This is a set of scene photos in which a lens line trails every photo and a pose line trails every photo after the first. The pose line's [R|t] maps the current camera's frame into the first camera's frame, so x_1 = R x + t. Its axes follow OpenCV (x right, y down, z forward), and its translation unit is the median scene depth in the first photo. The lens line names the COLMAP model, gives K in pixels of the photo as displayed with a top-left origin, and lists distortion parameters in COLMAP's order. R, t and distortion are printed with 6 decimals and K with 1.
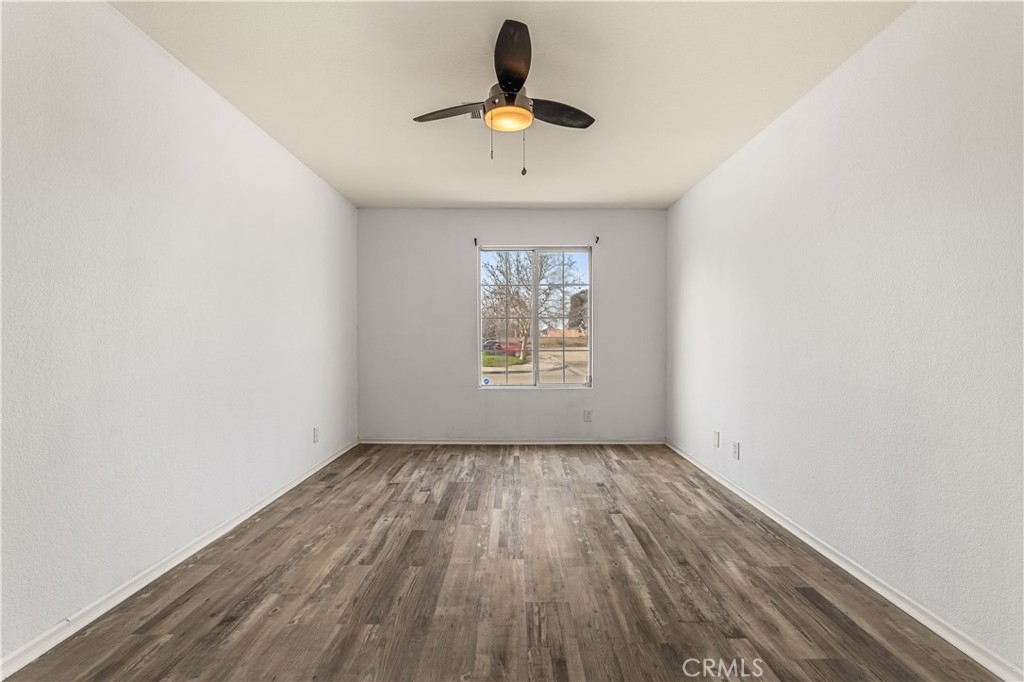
lens RADIAL K [[436.7, 0, 519.7], [0, 436.7, 342.6], [0, 0, 1]] dist [-0.003338, 0.000295]
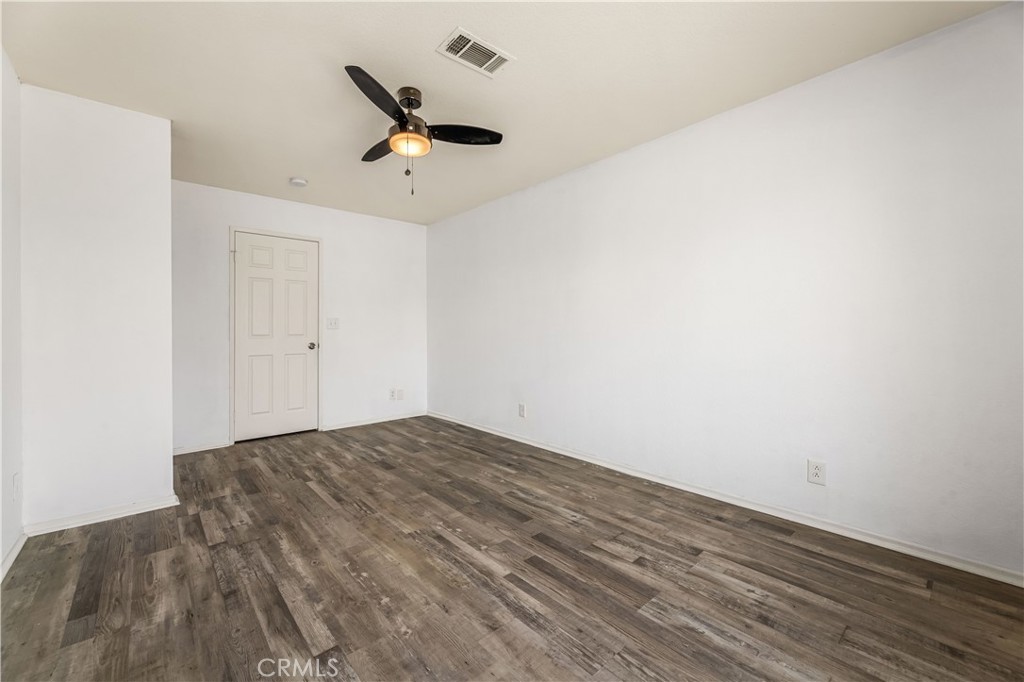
lens RADIAL K [[410.6, 0, 509.4], [0, 410.6, 334.6], [0, 0, 1]] dist [0.001181, 0.000279]
pose [[-0.757043, 0.011350, -0.653266, 0.419361], [0.002876, 0.999897, 0.014039, -0.009709], [0.653359, 0.008749, -0.756998, 1.706440]]
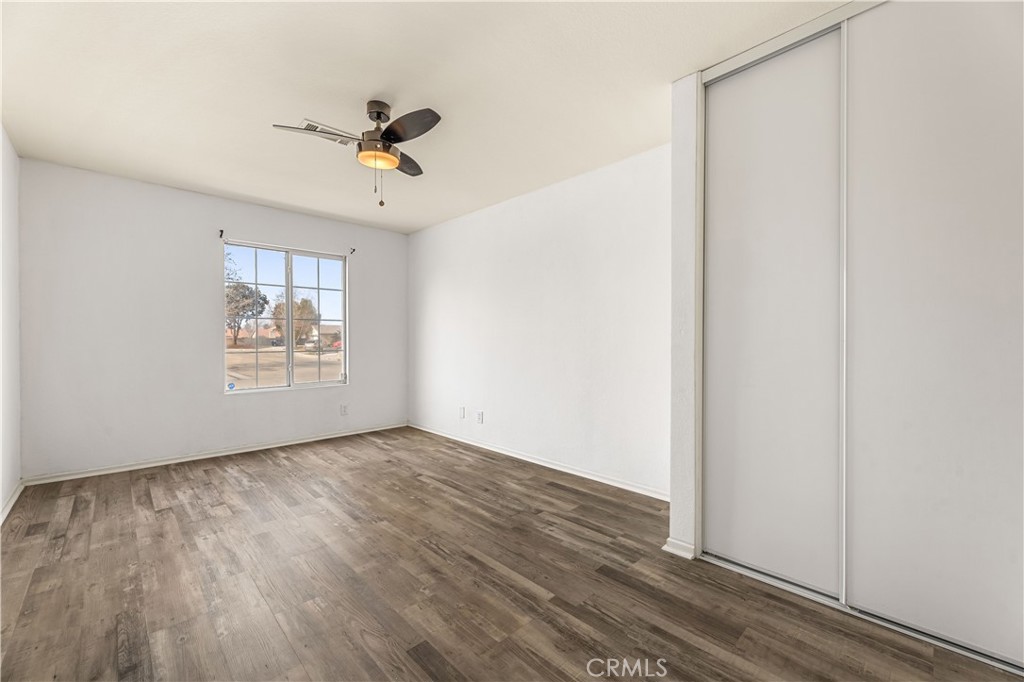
lens RADIAL K [[410.6, 0, 509.2], [0, 410.6, 343.2], [0, 0, 1]] dist [0.001181, 0.000279]
pose [[0.727721, -0.006239, 0.685845, -0.463454], [0.005439, 0.999980, 0.003325, -0.003263], [-0.685852, 0.001311, 0.727740, -0.070606]]
